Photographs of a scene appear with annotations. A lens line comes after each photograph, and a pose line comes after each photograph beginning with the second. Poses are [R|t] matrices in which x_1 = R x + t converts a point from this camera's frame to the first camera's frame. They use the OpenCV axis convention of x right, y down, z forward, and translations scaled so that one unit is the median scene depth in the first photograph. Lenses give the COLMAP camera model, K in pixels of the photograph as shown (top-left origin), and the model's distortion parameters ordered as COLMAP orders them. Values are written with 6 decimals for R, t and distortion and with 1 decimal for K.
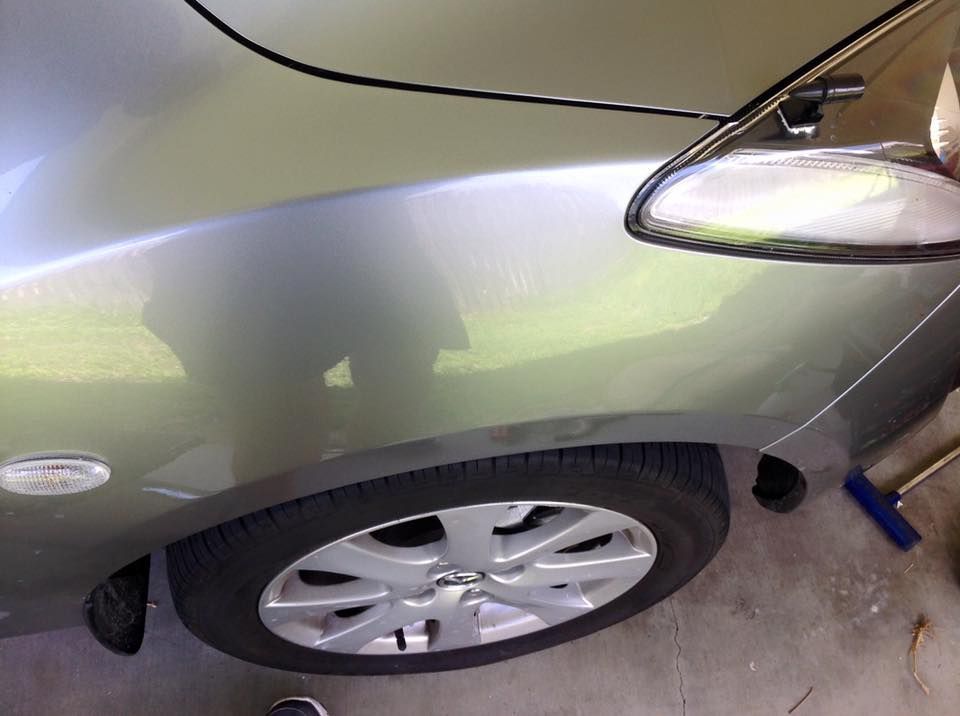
lens RADIAL K [[717.8, 0, 452.3], [0, 717.8, 360.9], [0, 0, 1]] dist [0.052937, -0.081930]
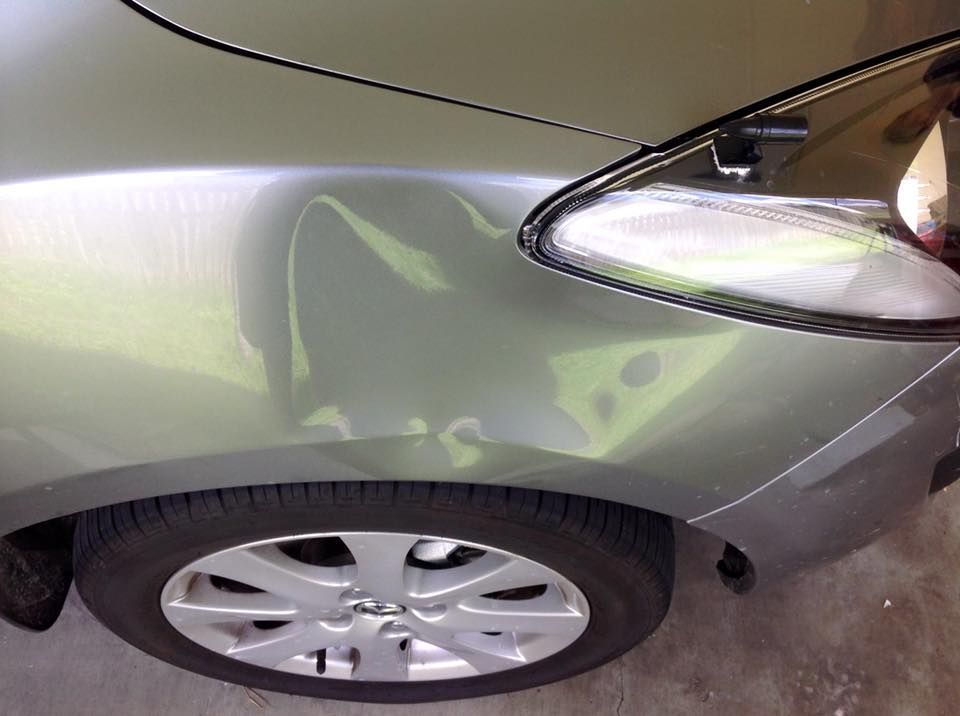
lens RADIAL K [[717.8, 0, 452.3], [0, 717.8, 360.9], [0, 0, 1]] dist [0.052937, -0.081930]
pose [[0.988153, 0.141047, -0.060488, 0.114449], [-0.142994, 0.989294, -0.029142, -0.004762], [0.055730, 0.037447, 0.997743, 0.047746]]
